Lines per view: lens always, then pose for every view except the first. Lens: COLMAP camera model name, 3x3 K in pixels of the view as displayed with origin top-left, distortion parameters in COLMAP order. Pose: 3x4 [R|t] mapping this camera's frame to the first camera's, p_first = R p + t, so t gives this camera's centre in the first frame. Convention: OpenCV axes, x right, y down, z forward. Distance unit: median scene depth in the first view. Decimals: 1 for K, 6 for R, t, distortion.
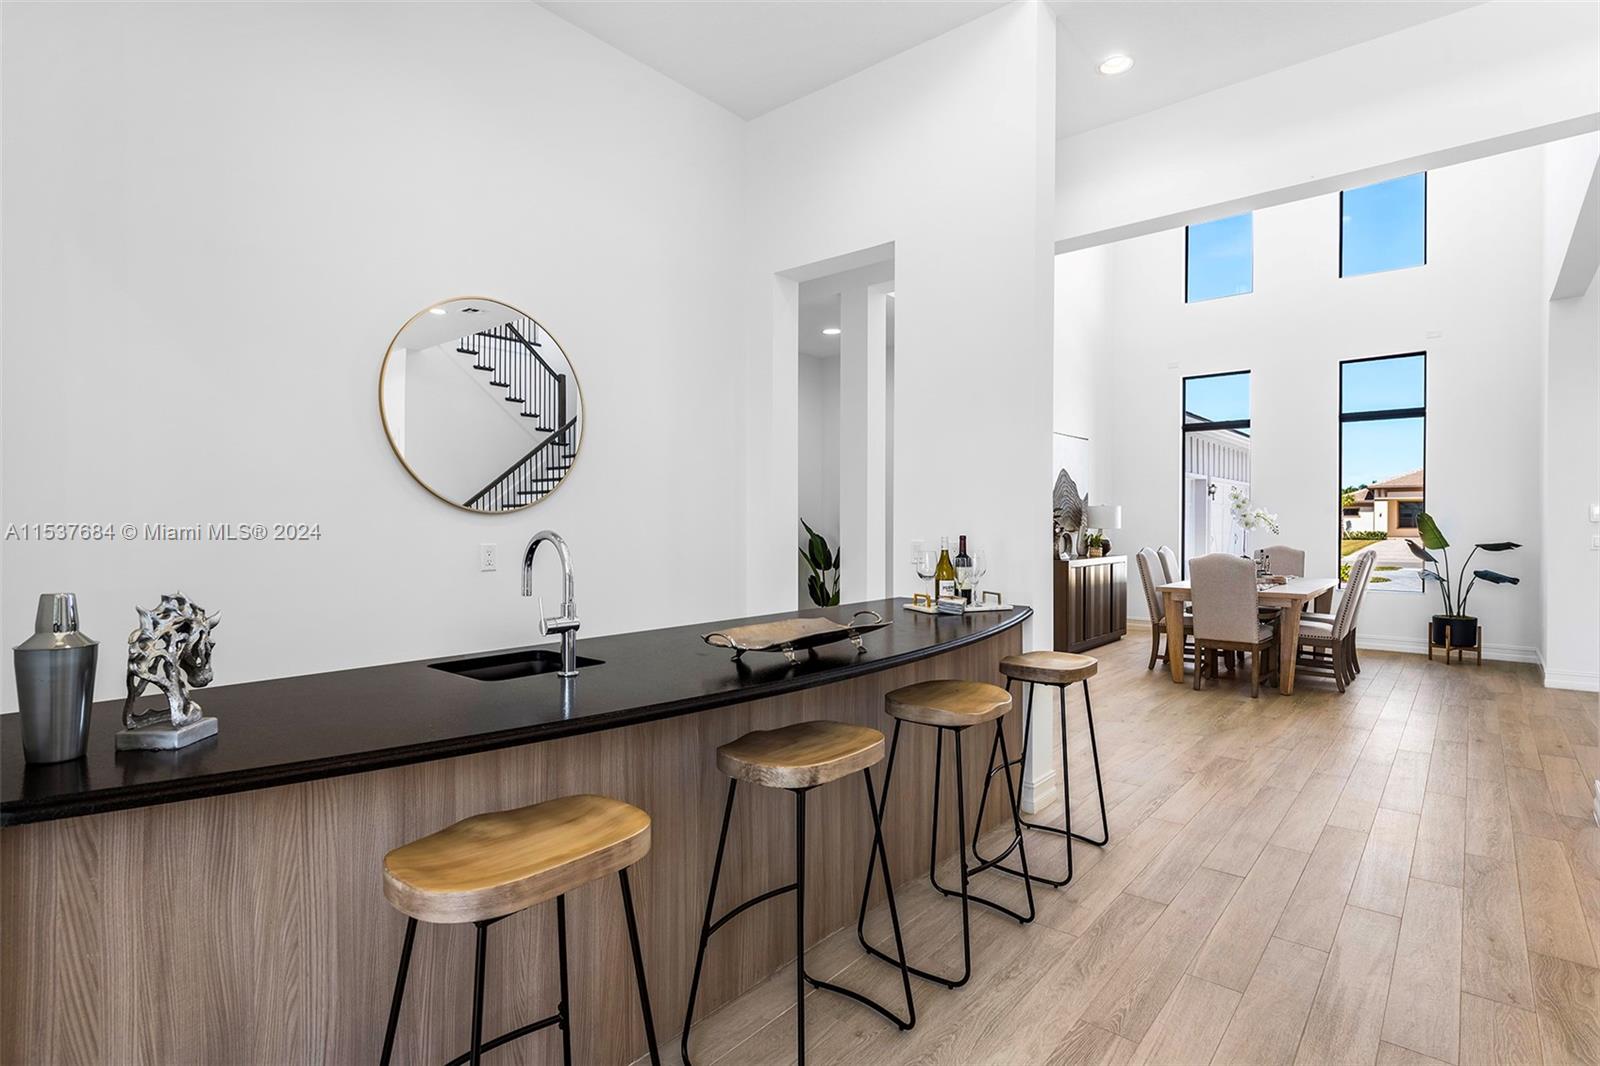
lens RADIAL K [[808.8, 0, 806.3], [0, 808.8, 530.4], [0, 0, 1]] dist [0.006474, 0.000279]
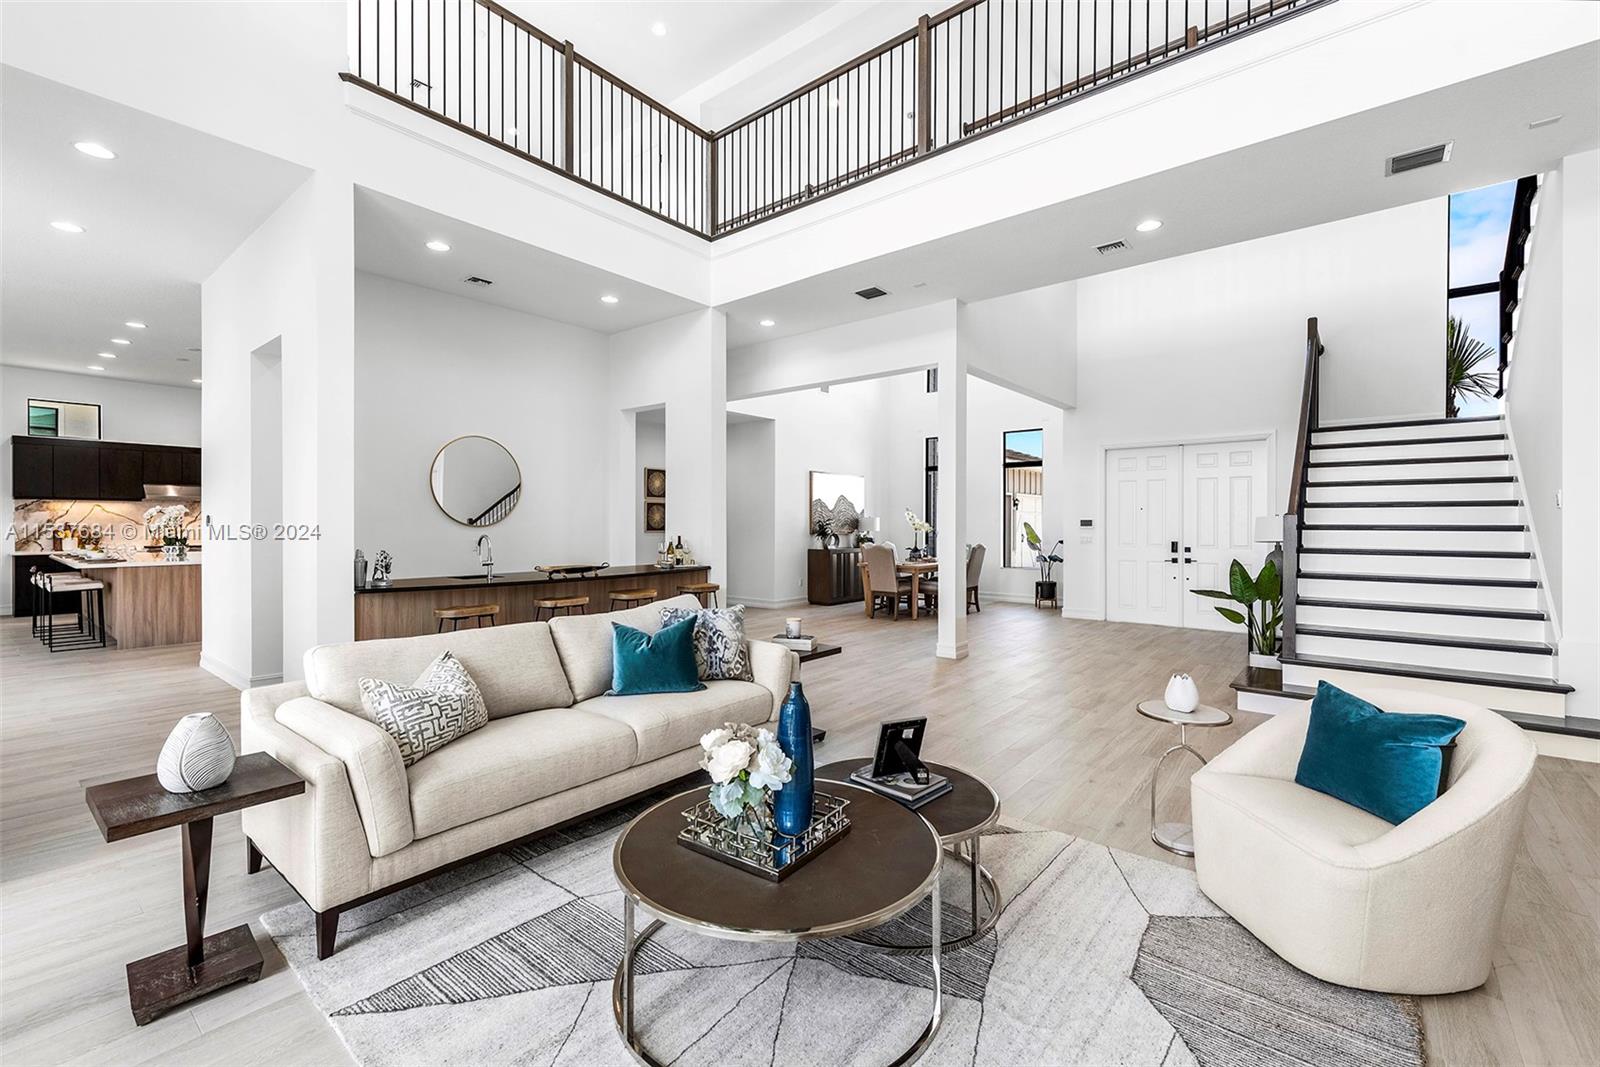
lens RADIAL K [[678.9, 0, 795.8], [0, 678.9, 529.4], [0, 0, 1]] dist [0.007906, -0.001080]
pose [[0.999987, 0.002916, 0.004083, 0.403373], [-0.002918, 0.999996, 0.000368, -0.010903], [-0.004082, -0.000380, 0.999992, -0.760742]]
